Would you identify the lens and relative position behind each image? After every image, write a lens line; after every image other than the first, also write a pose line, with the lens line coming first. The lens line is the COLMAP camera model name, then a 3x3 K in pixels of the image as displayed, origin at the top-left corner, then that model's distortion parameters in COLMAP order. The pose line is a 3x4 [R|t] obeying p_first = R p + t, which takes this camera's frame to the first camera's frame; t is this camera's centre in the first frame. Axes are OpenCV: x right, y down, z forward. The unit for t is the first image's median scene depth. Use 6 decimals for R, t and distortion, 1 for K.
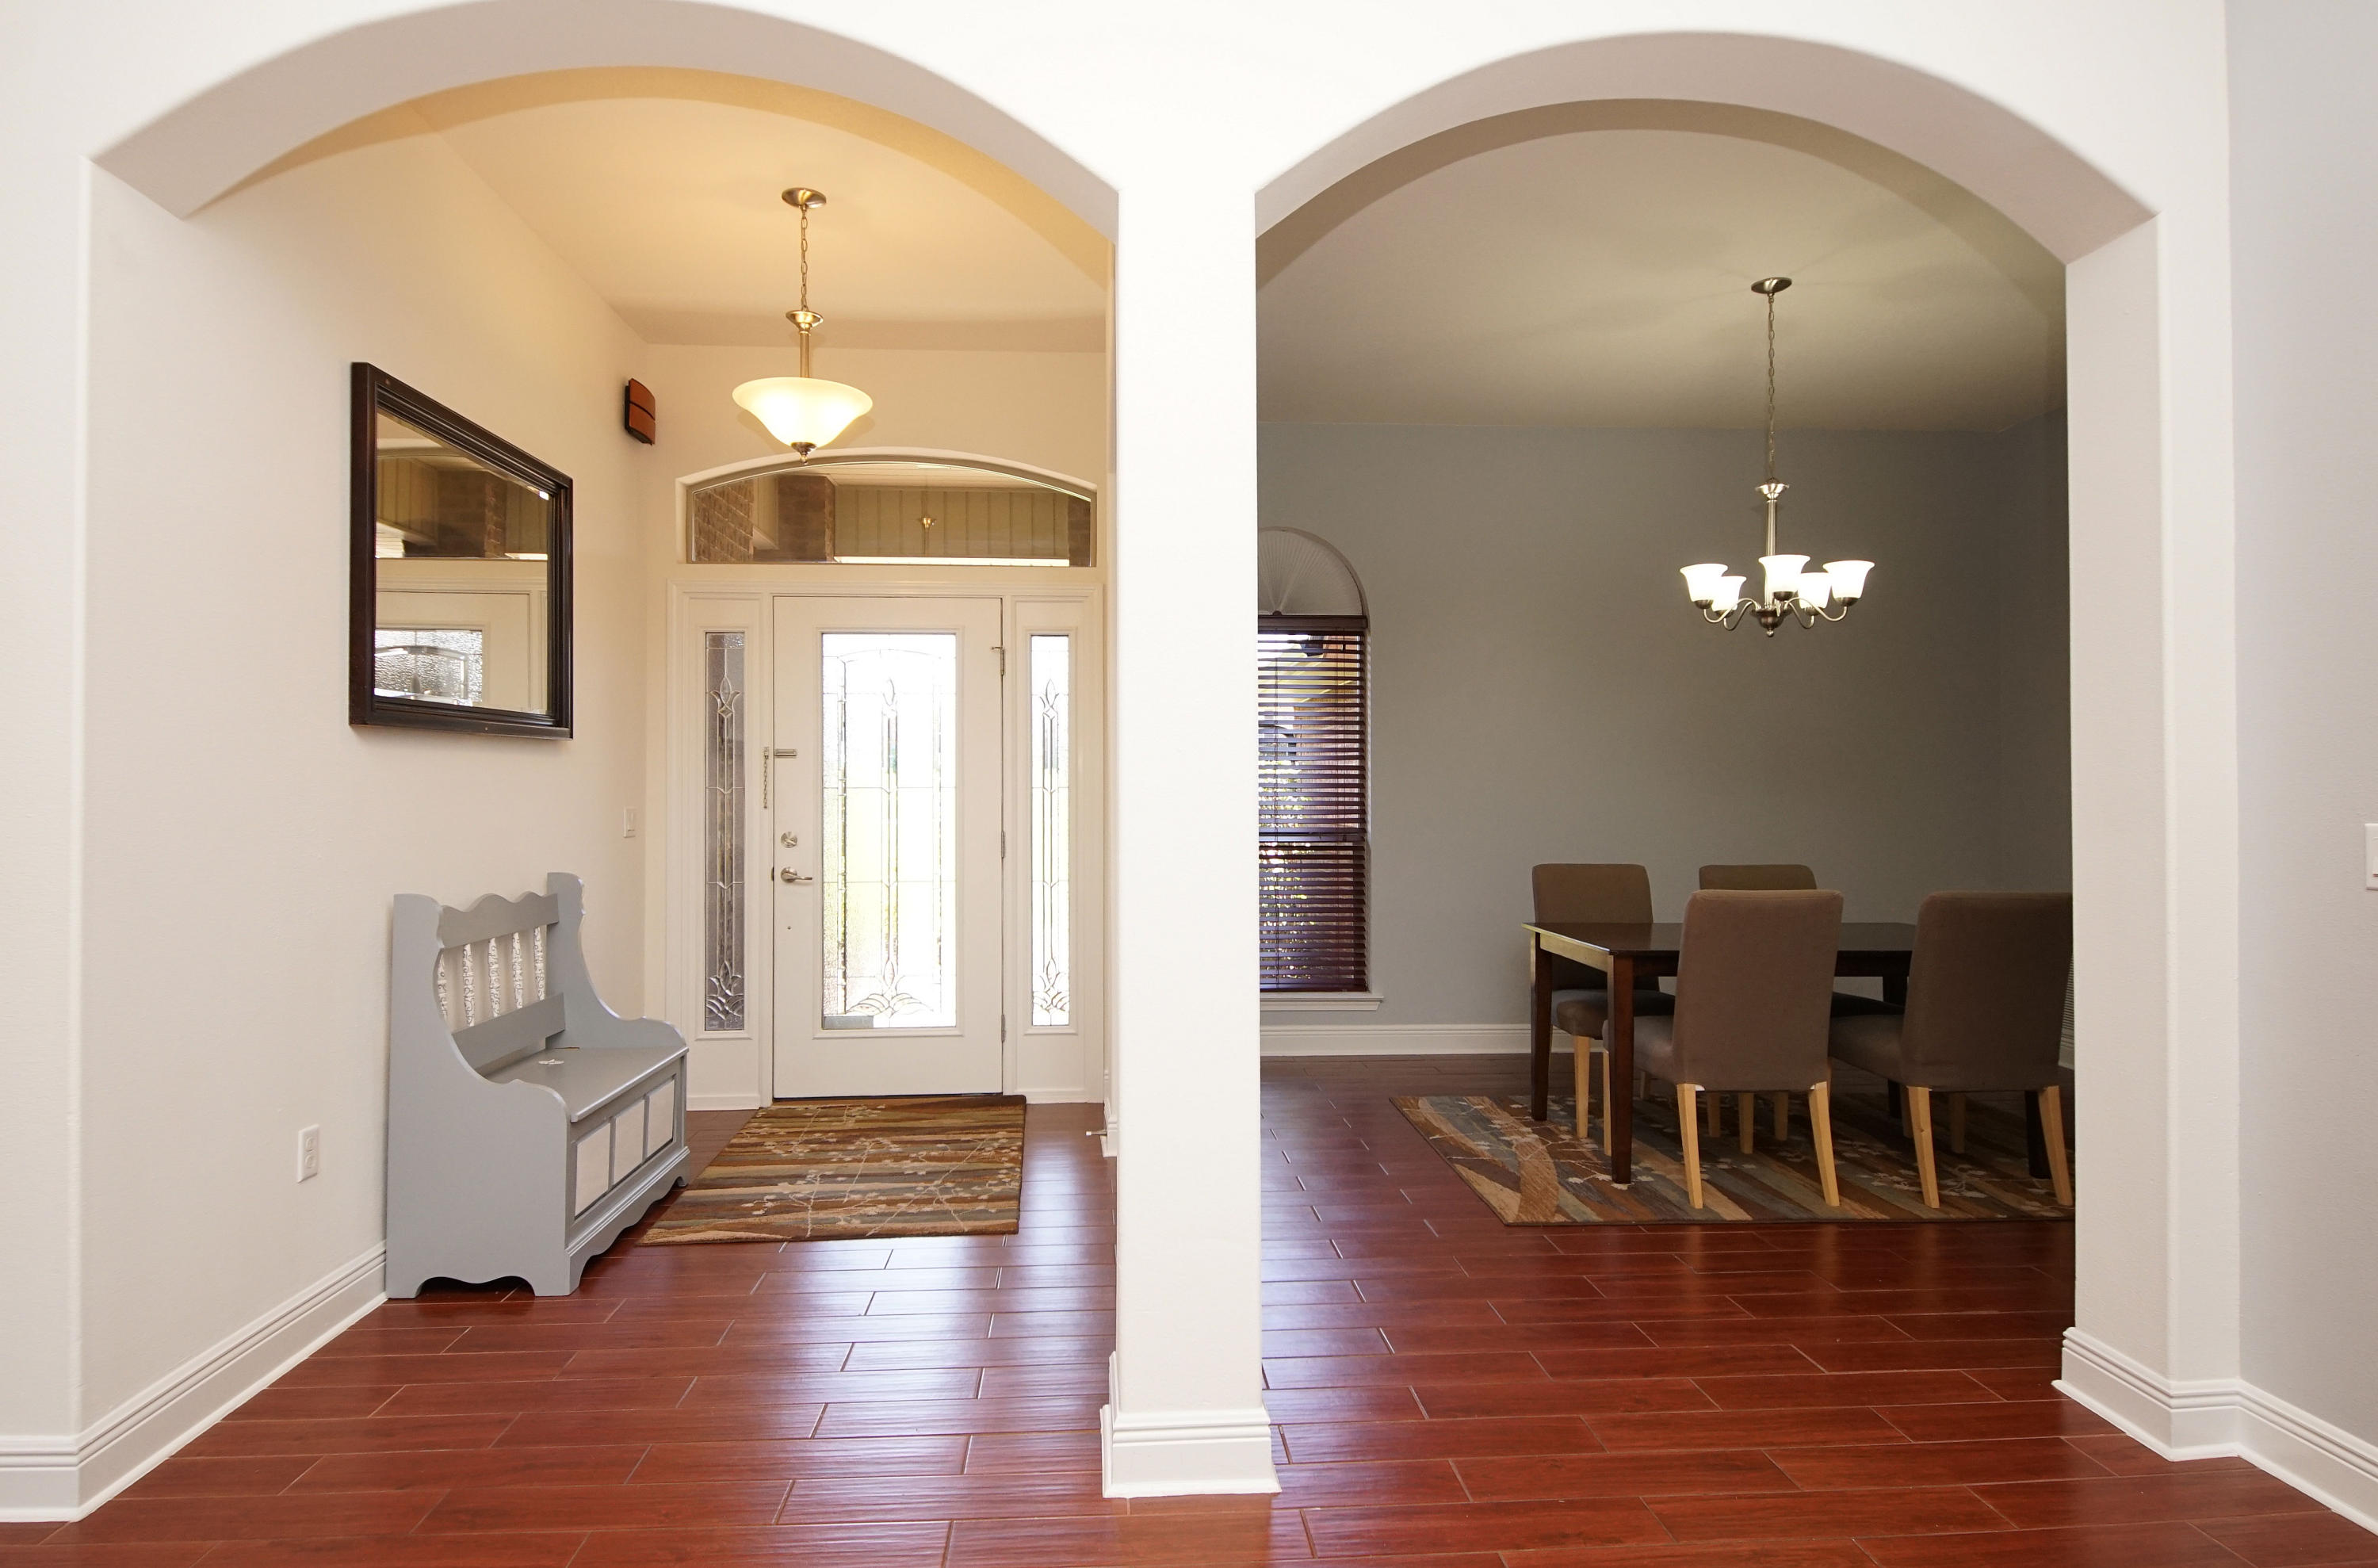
lens RADIAL K [[1290.5, 0, 1167.7], [0, 1290.5, 769.6], [0, 0, 1]] dist [0.006289, -0.003960]
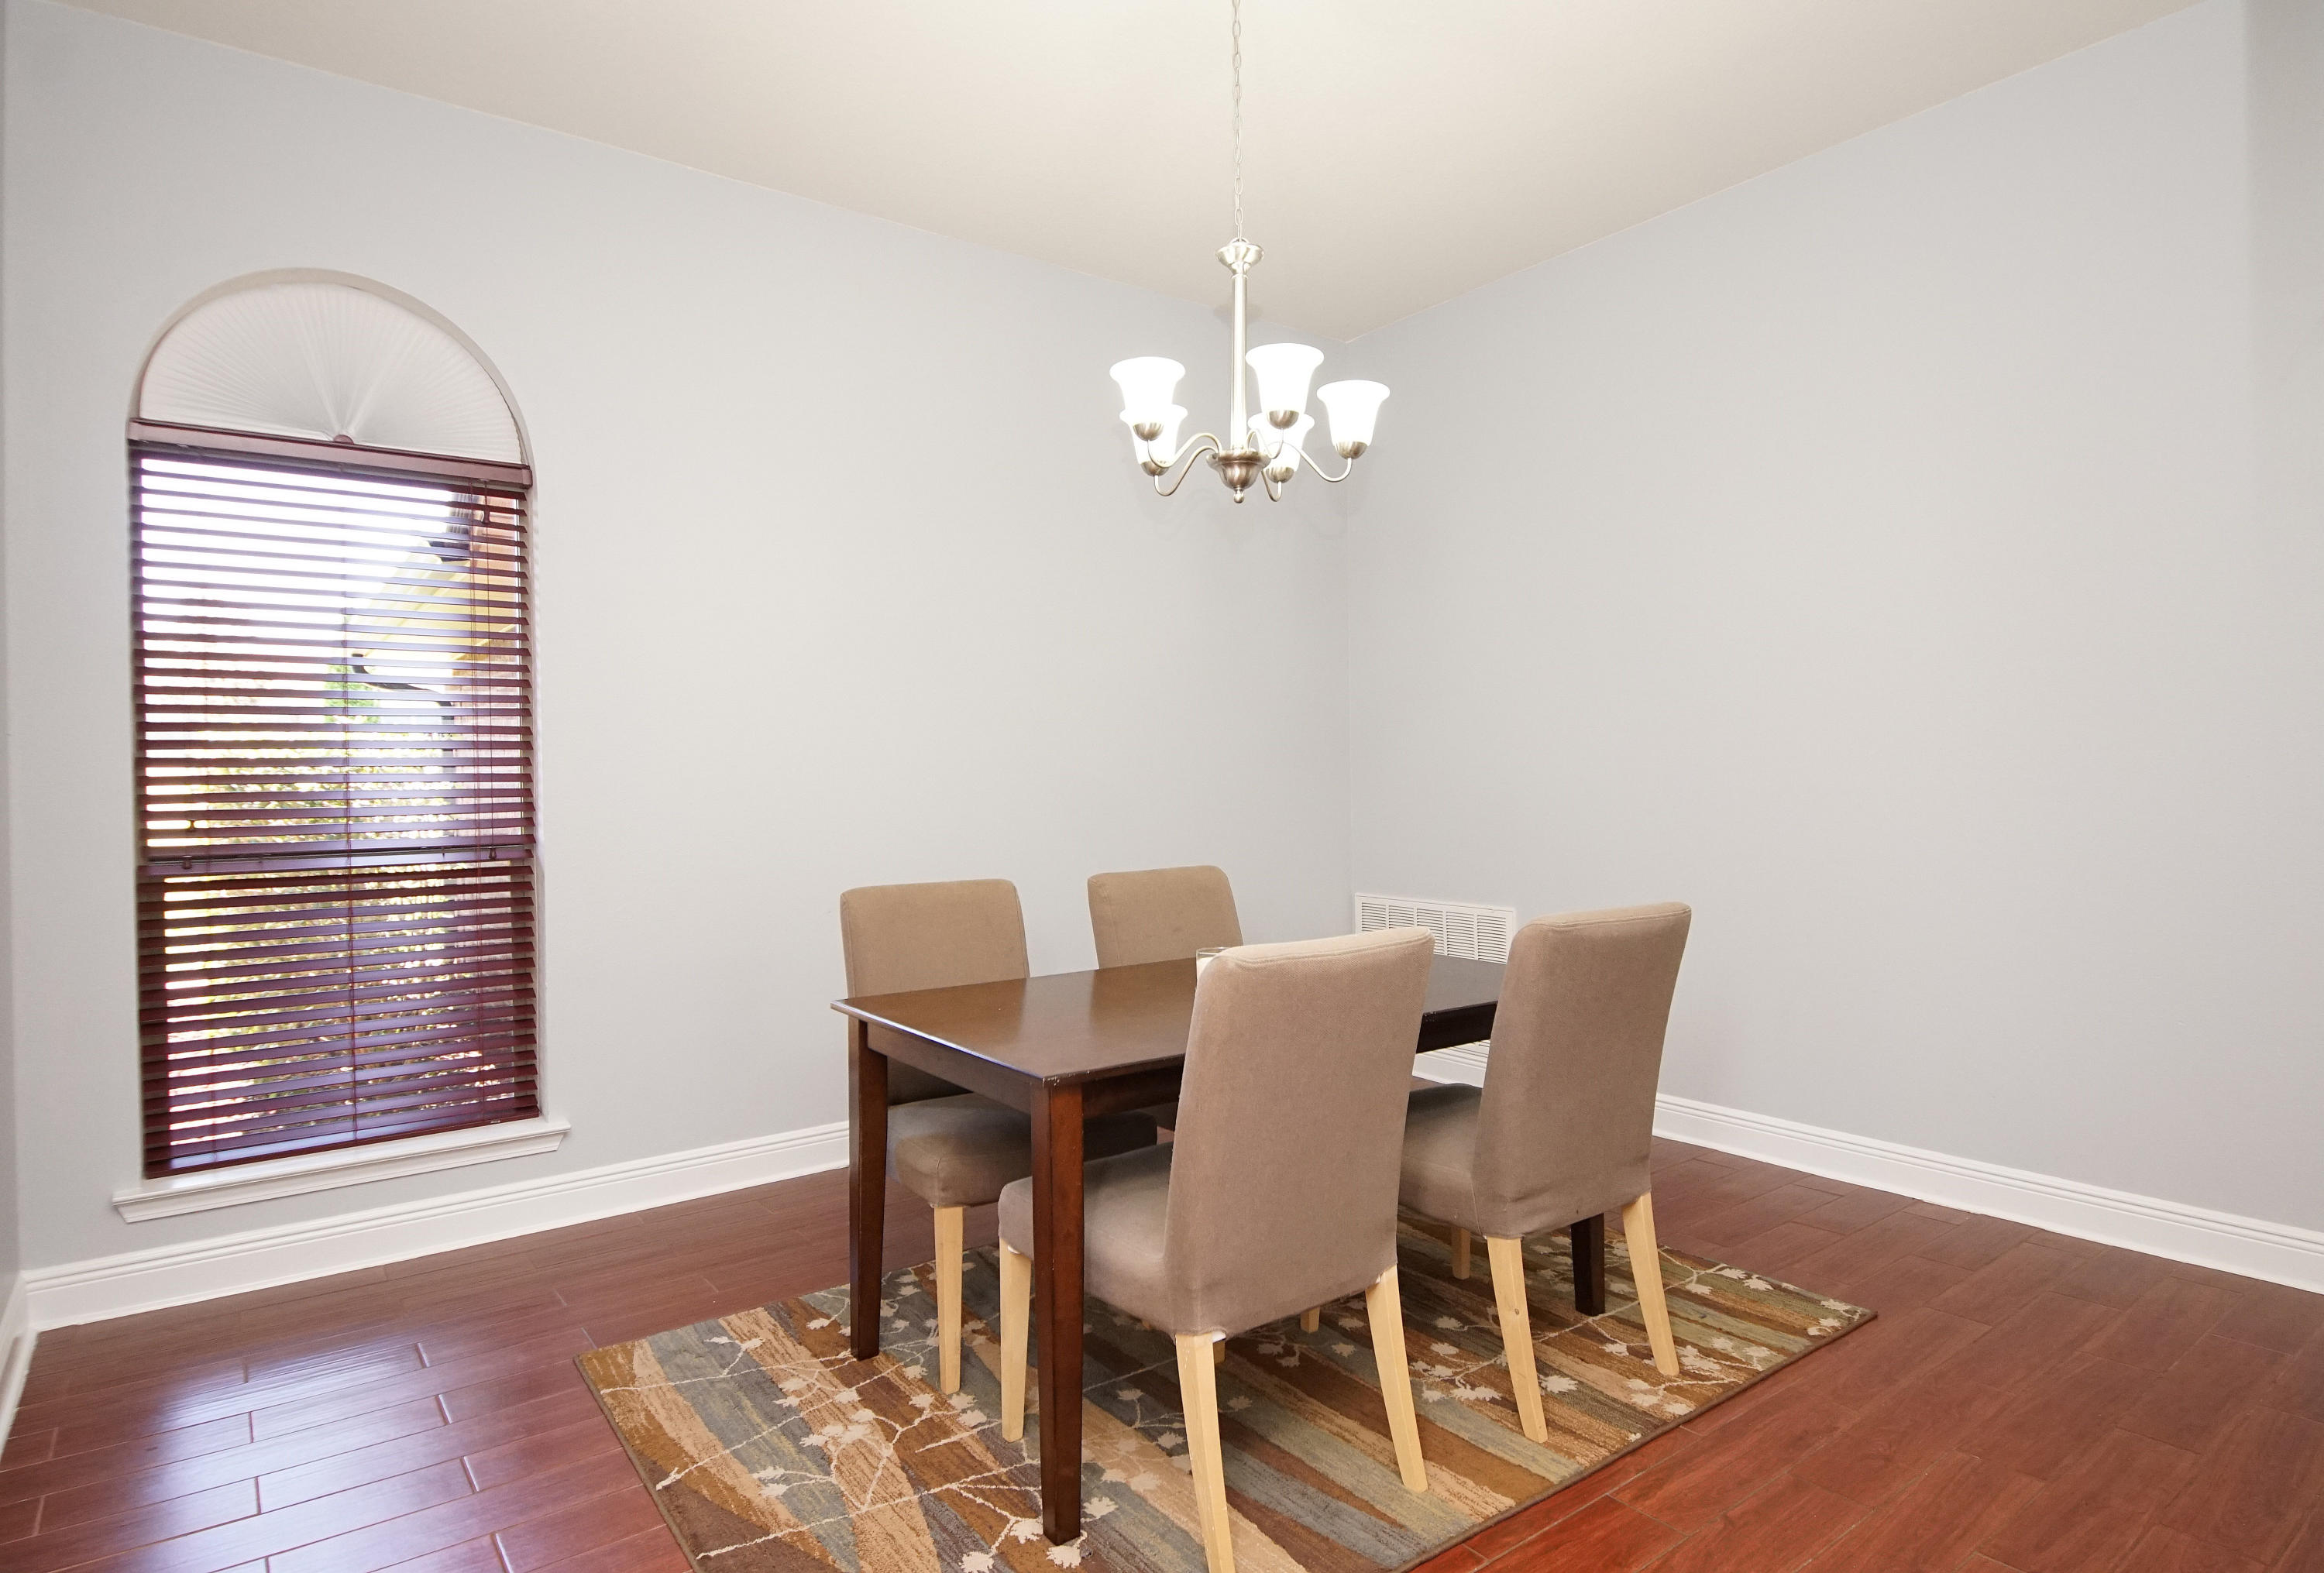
lens RADIAL K [[1254.3, 0, 1151.8], [0, 1254.3, 785.2], [0, 0, 1]] dist [0.023838, -0.024660]
pose [[0.837663, -0.014150, 0.546004, 0.108876], [0.004793, 0.999816, 0.018558, 0.019776], [-0.546166, -0.012929, 0.837577, 0.530523]]
